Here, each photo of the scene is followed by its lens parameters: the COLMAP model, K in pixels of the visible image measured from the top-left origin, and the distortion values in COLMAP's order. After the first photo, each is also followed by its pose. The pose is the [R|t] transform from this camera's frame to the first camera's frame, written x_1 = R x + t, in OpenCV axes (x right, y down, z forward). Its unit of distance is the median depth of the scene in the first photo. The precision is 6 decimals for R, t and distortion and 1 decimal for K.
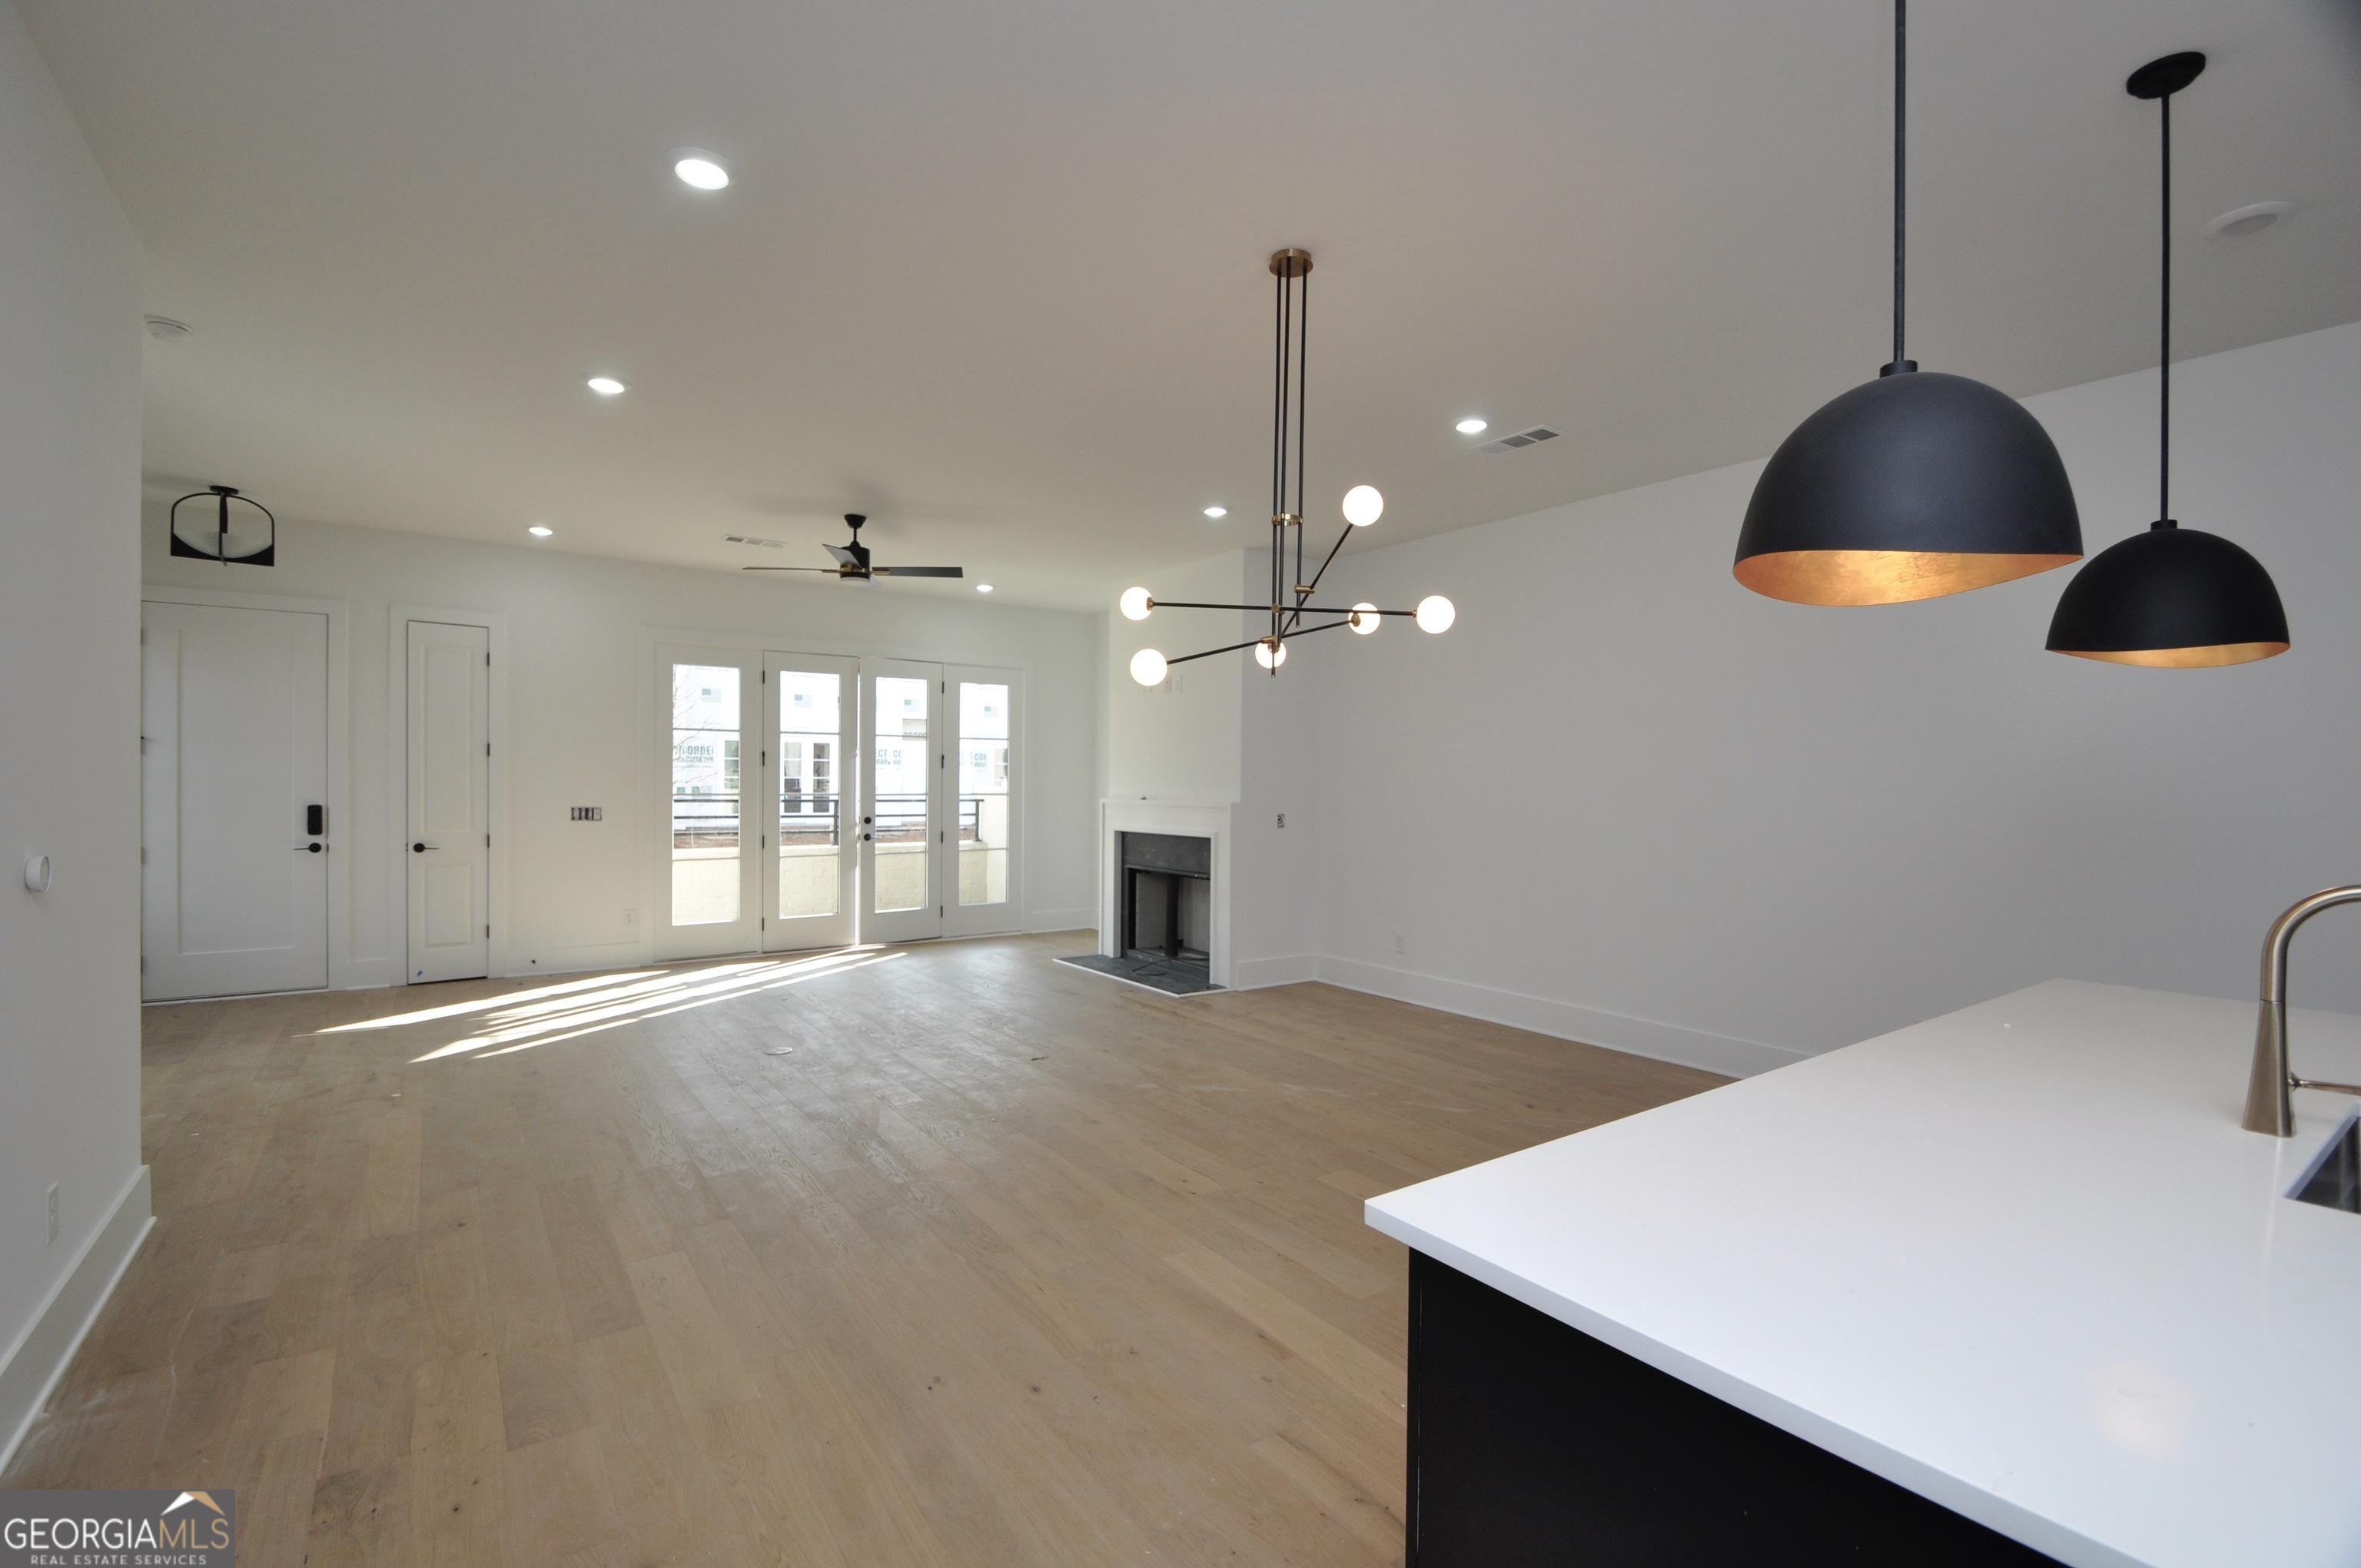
lens RADIAL K [[1032.7, 0, 1176.6], [0, 1032.7, 785.8], [0, 0, 1]] dist [-0.001553, -0.000117]
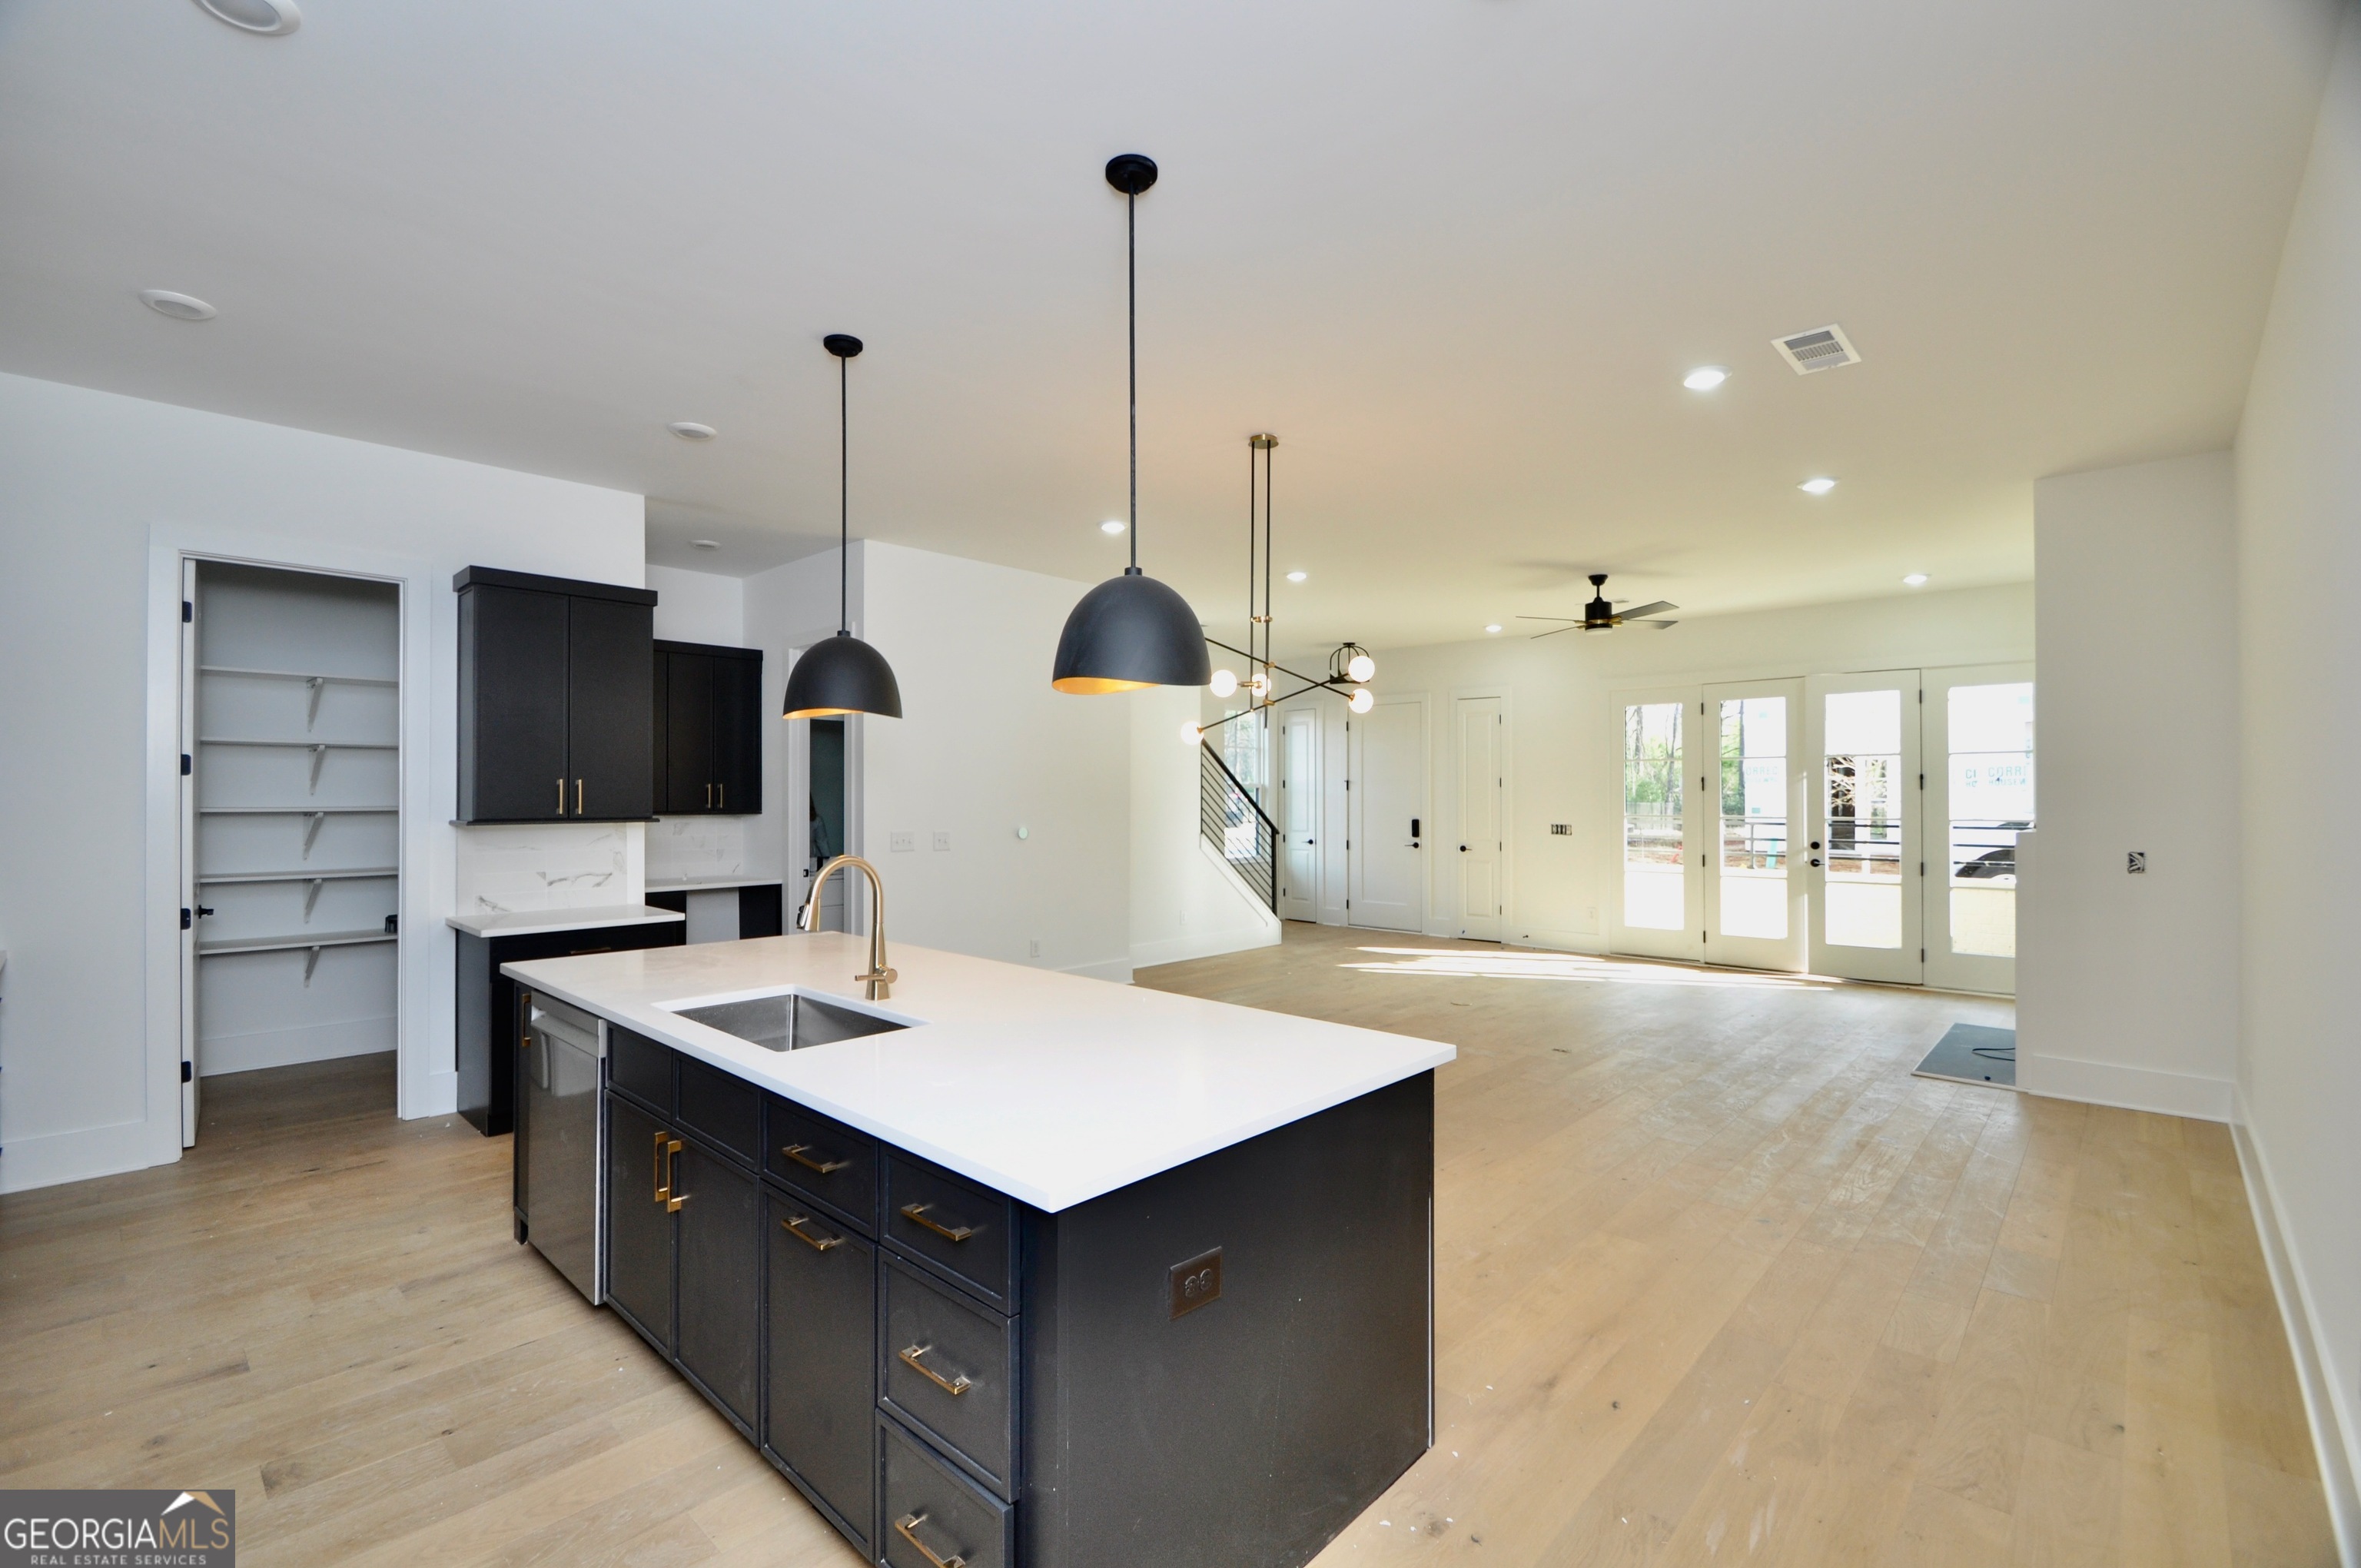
lens RADIAL K [[1032.7, 0, 1177.8], [0, 1032.7, 788.8], [0, 0, 1]] dist [-0.001553, -0.000117]
pose [[0.190118, -0.012933, -0.981676, 0.535051], [-0.002821, 0.999902, -0.013720, -0.004630], [0.981757, 0.005377, 0.190063, 0.238086]]
